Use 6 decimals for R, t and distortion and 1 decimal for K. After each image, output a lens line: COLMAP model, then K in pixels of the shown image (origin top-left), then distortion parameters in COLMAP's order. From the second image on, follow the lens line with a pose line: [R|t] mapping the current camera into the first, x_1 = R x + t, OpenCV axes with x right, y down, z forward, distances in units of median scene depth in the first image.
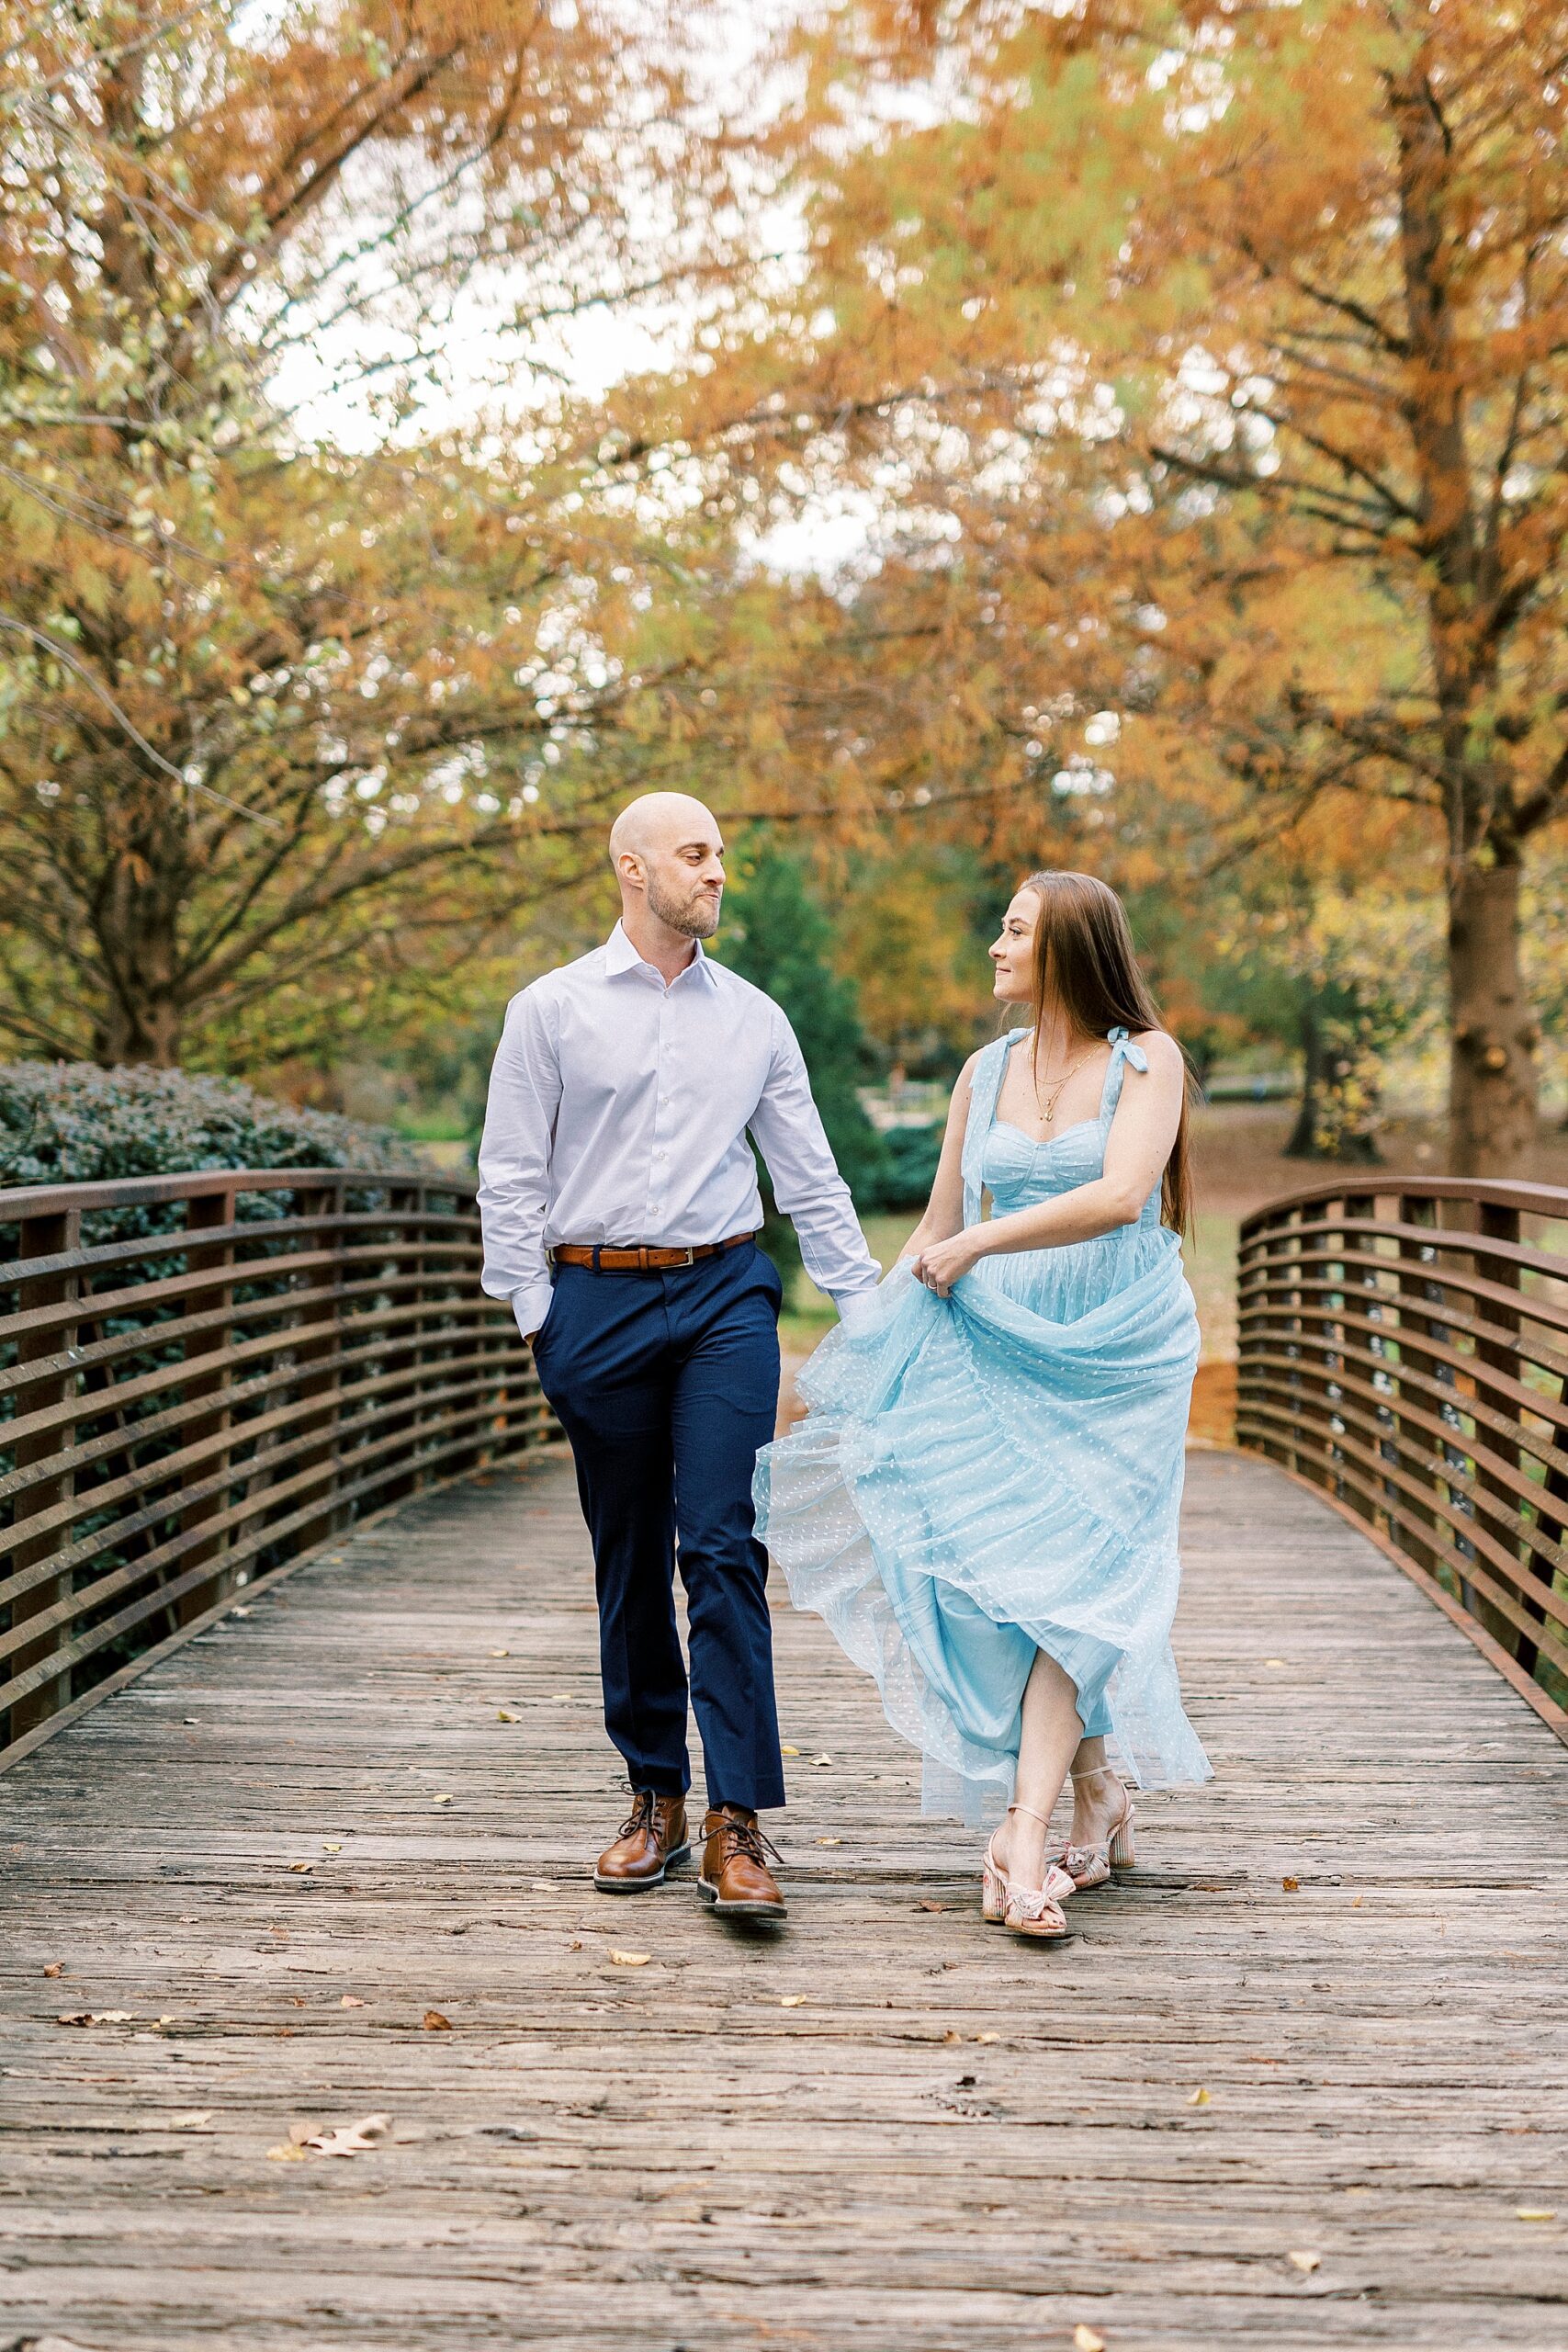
lens RADIAL K [[4883.8, 0, 785.8], [0, 4883.8, 1425.8], [0, 0, 1]] dist [-0.024605, -0.281274]
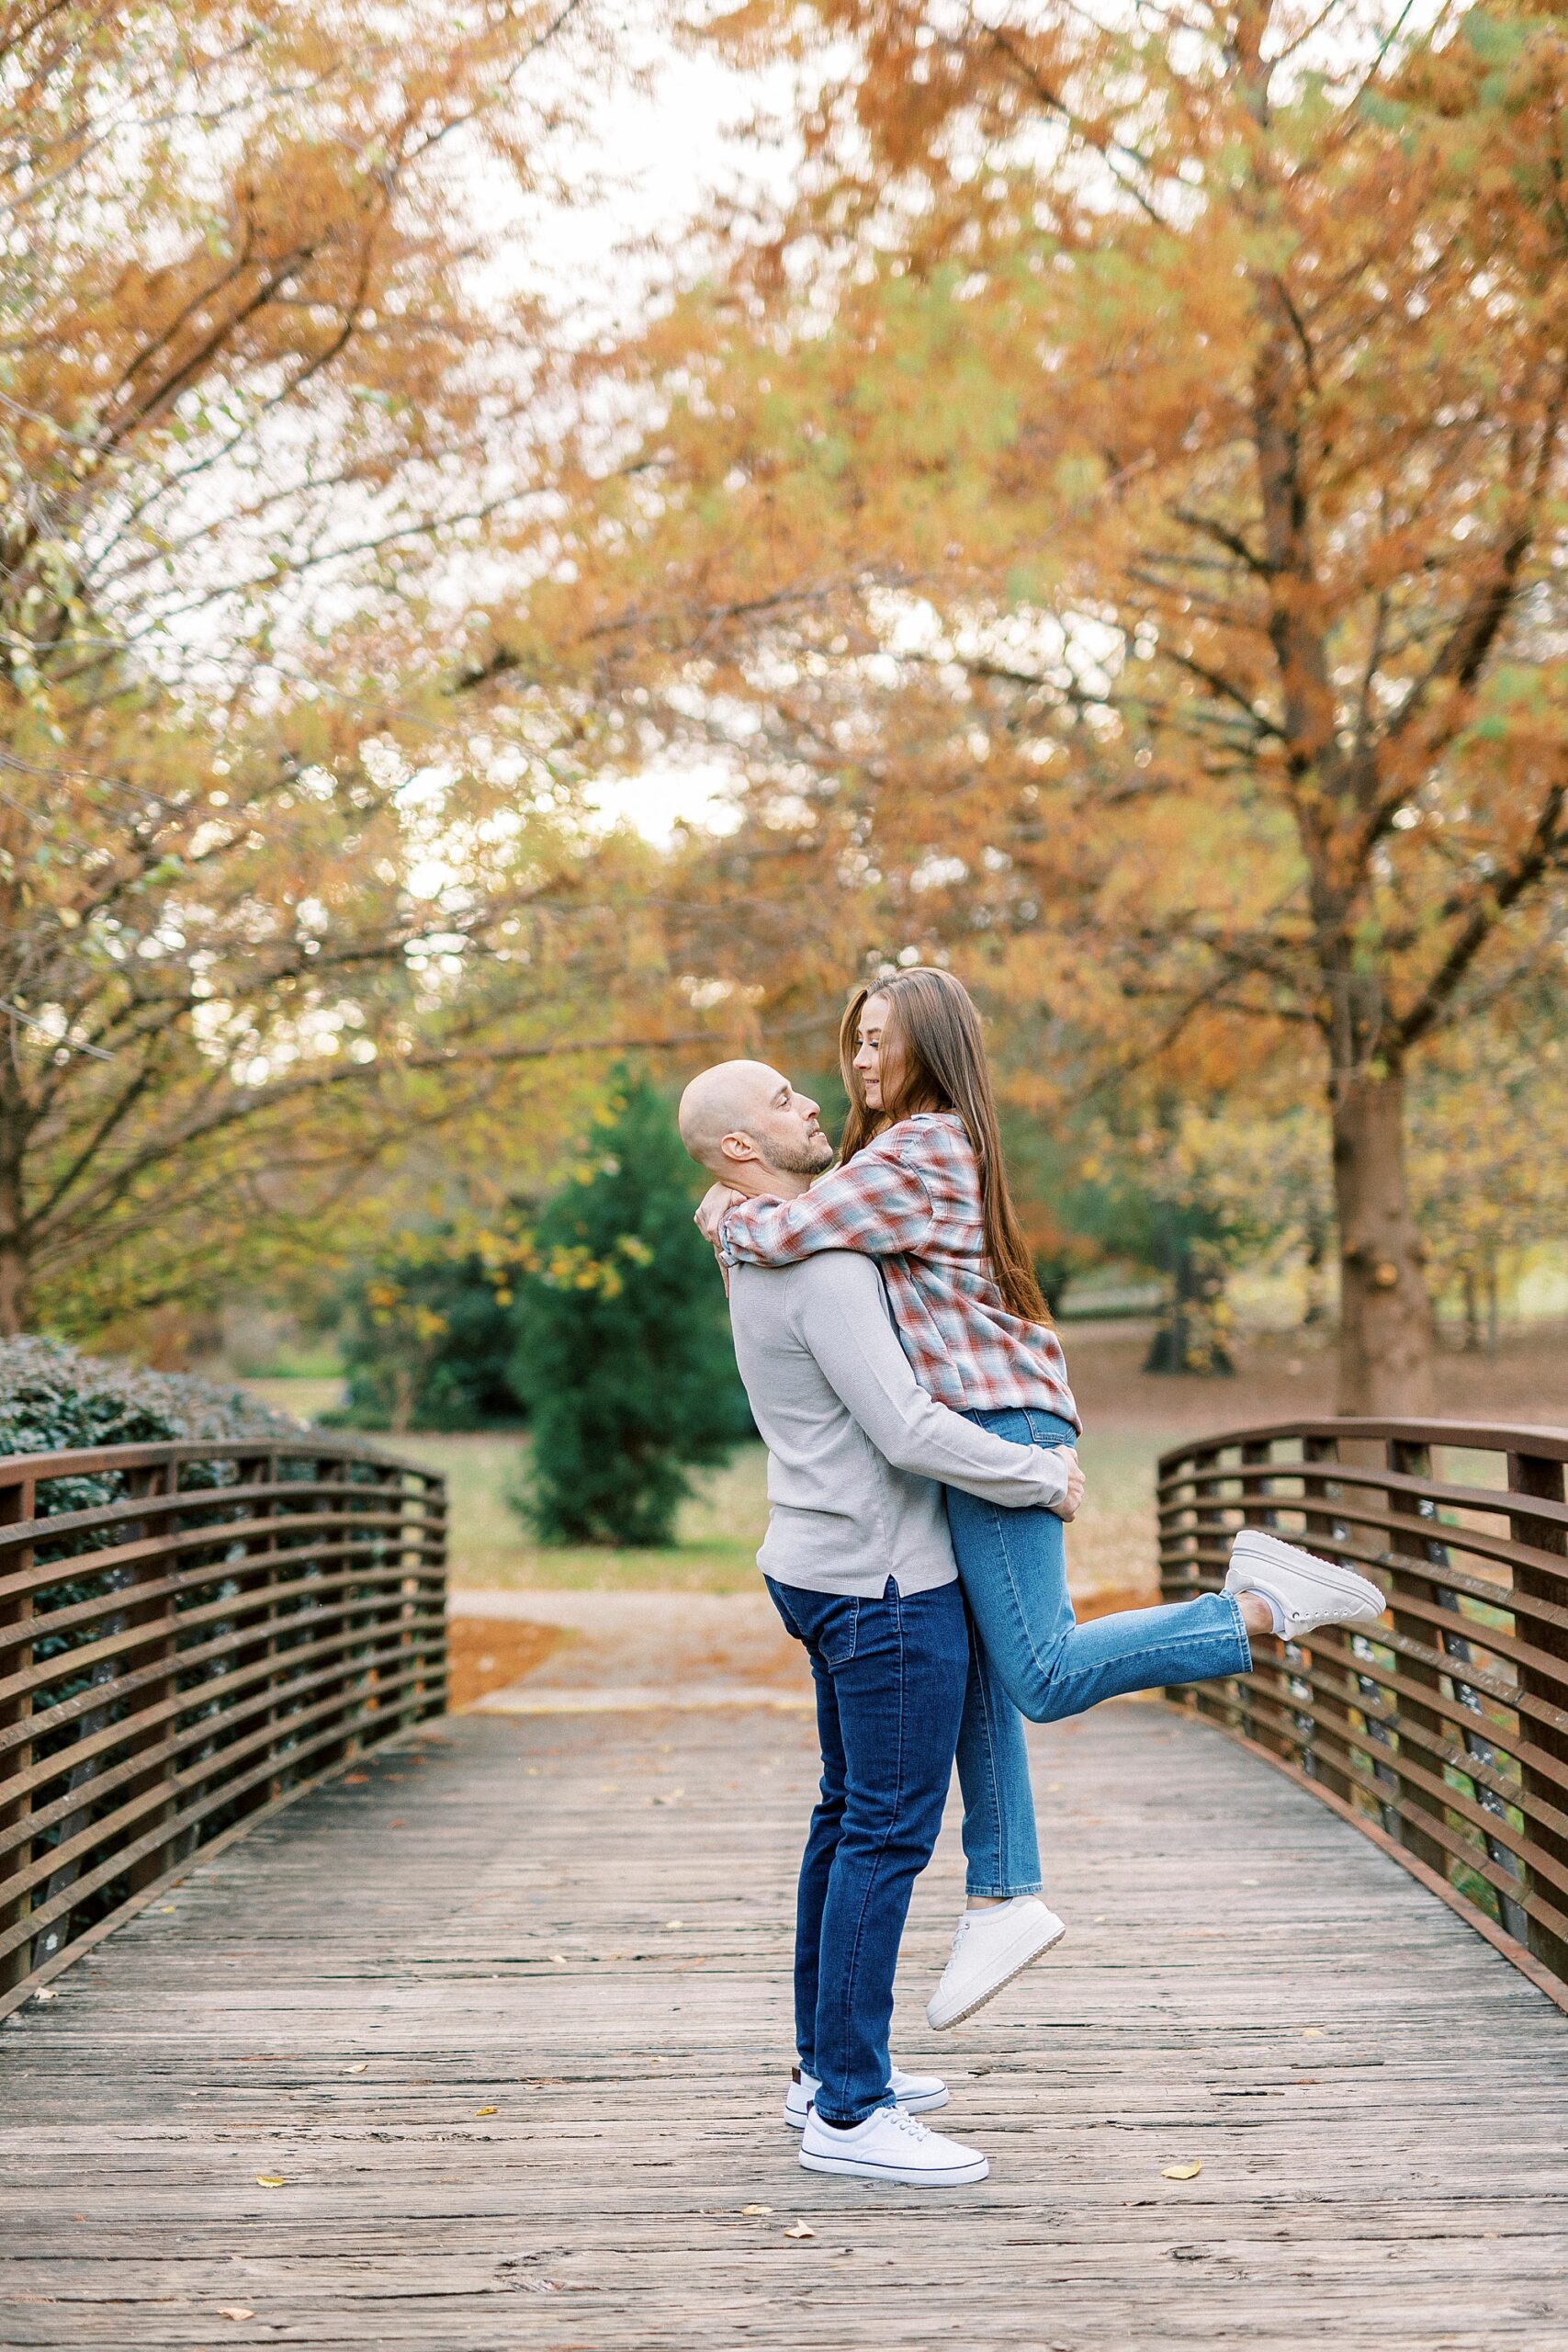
lens RADIAL K [[4014.6, 0, 835.9], [0, 4014.6, 1177.9], [0, 0, 1]] dist [0.010016, 0.027926]
pose [[0.998405, -0.024252, 0.050989, -0.008617], [0.029197, 0.994700, -0.098592, -0.025082], [-0.048328, 0.099923, 0.993821, 0.274689]]
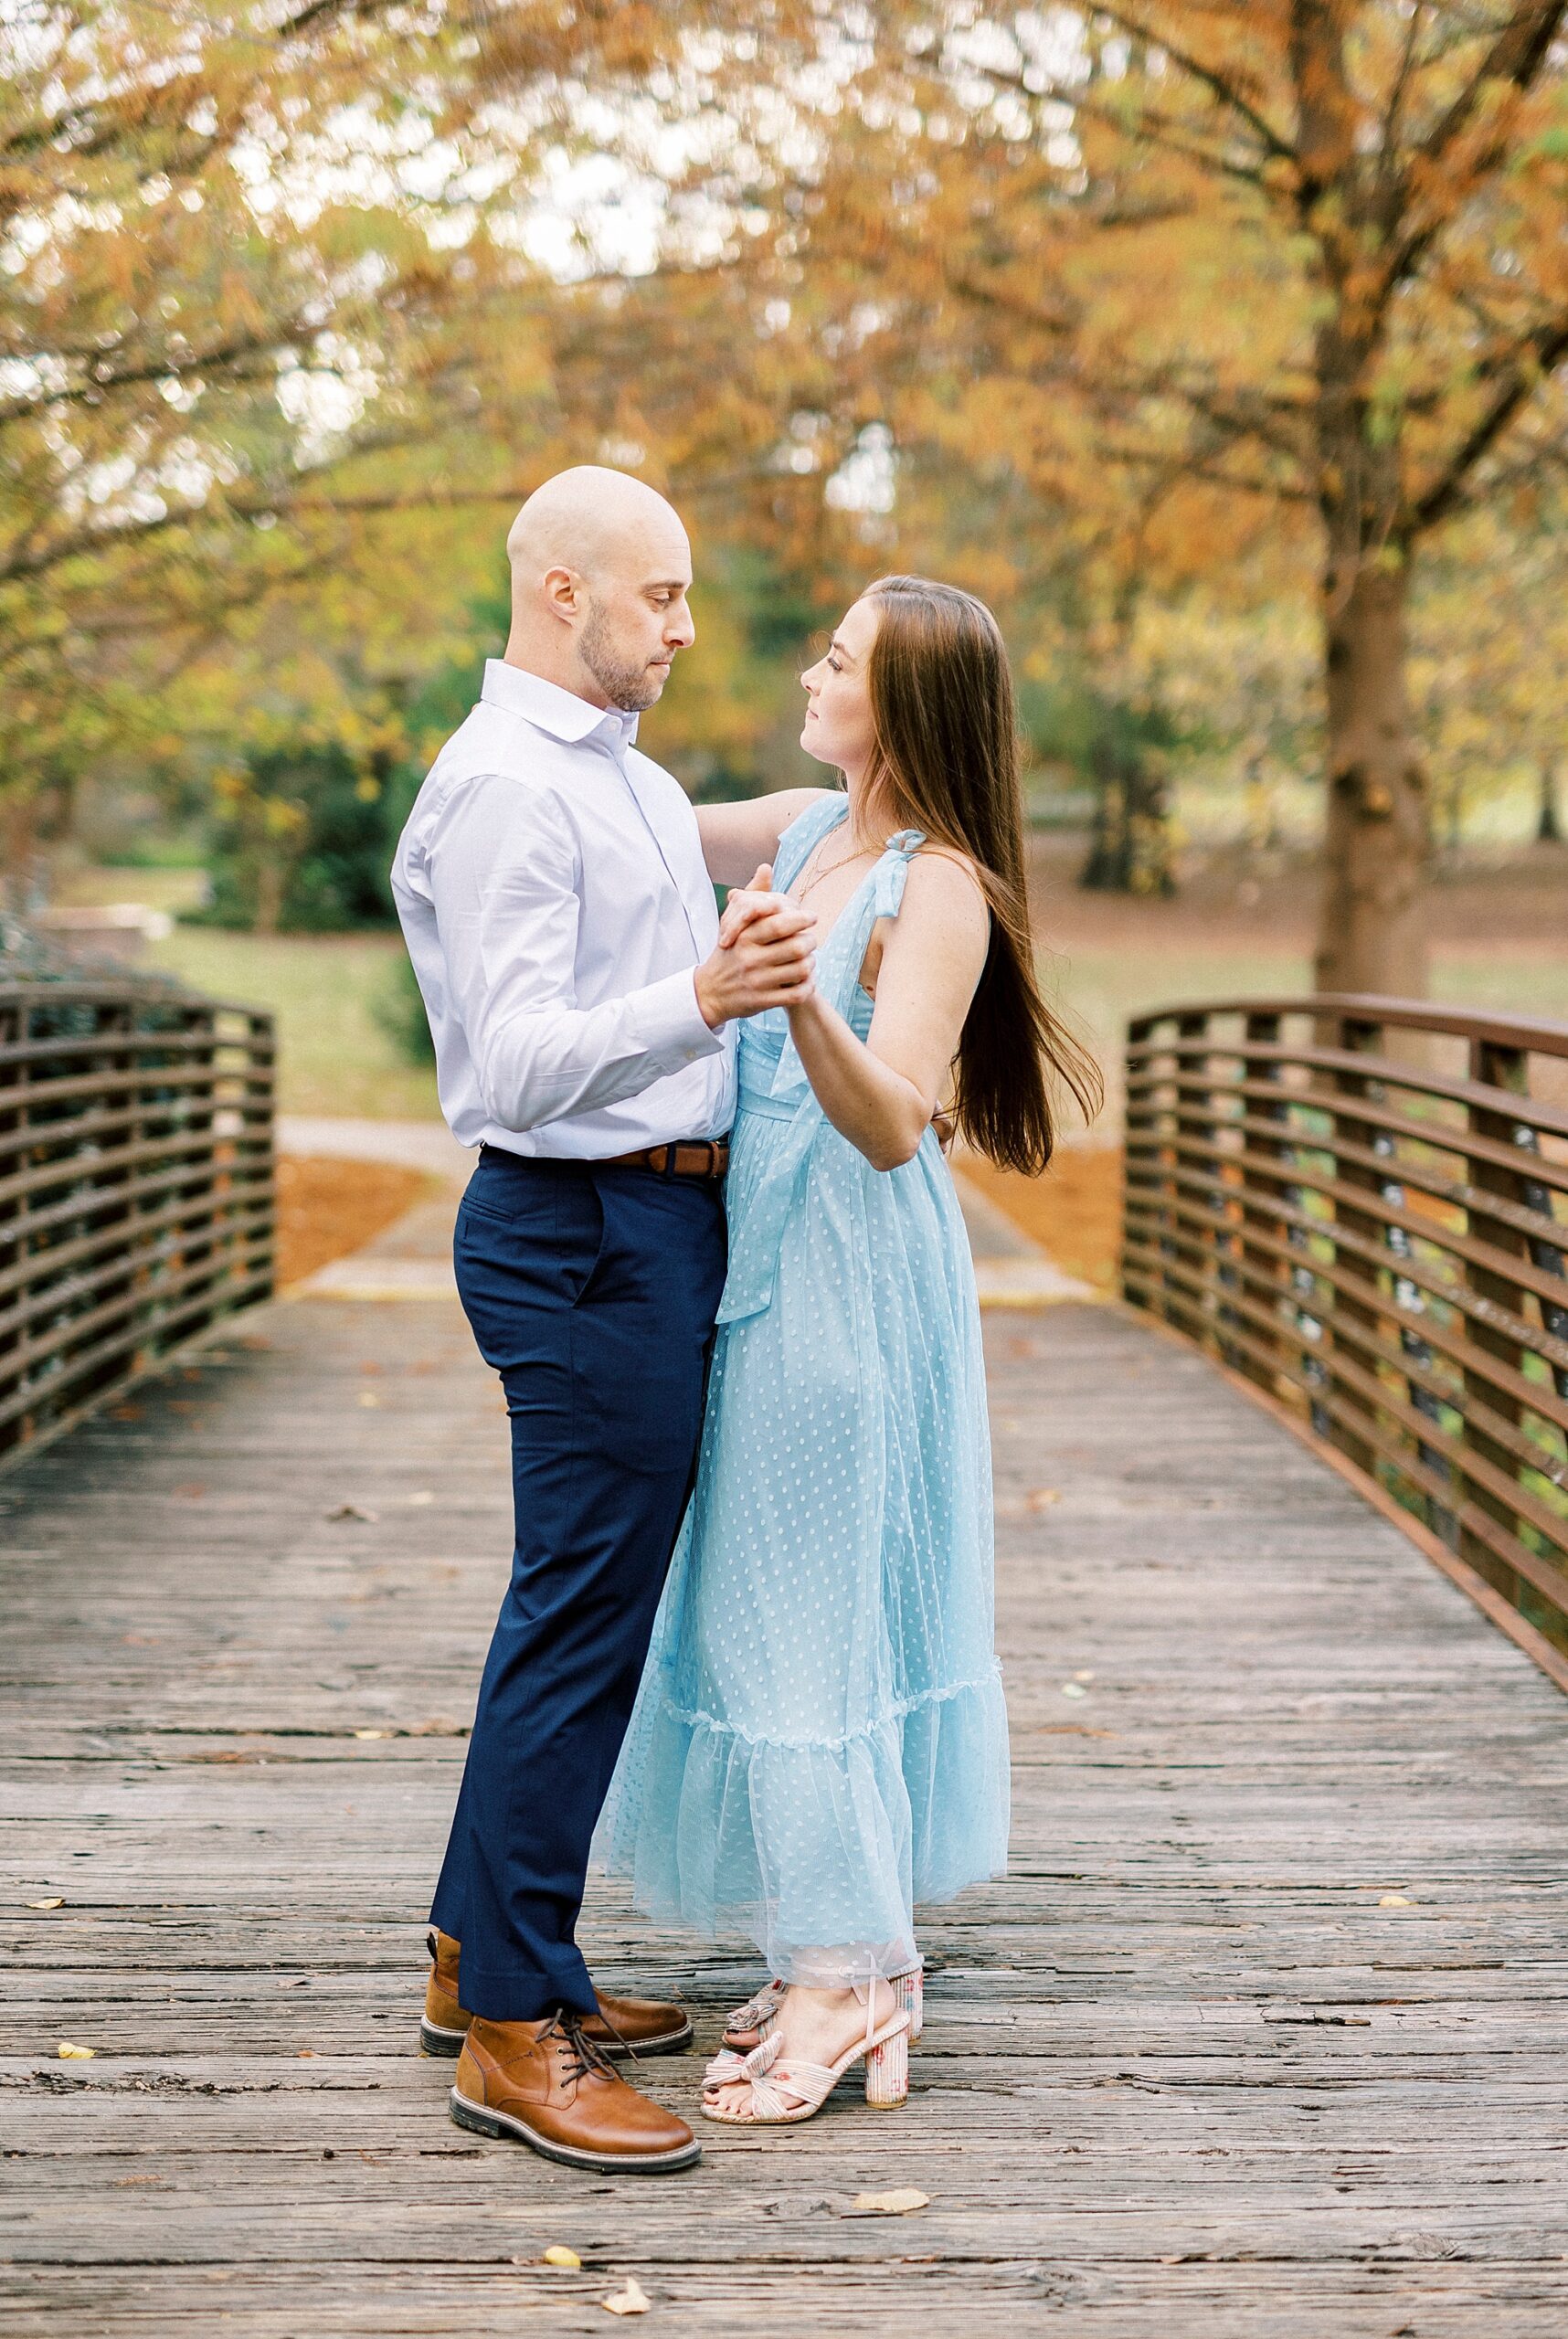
lens RADIAL K [[3753.7, 0, 844.0], [0, 3753.7, 1223.8], [0, 0, 1]] dist [0.105684, -0.150897]
pose [[0.997040, -0.005814, 0.076665, 0.000423], [0.002053, 0.998795, 0.049041, -0.046222], [-0.076857, -0.048739, 0.995850, 0.476373]]
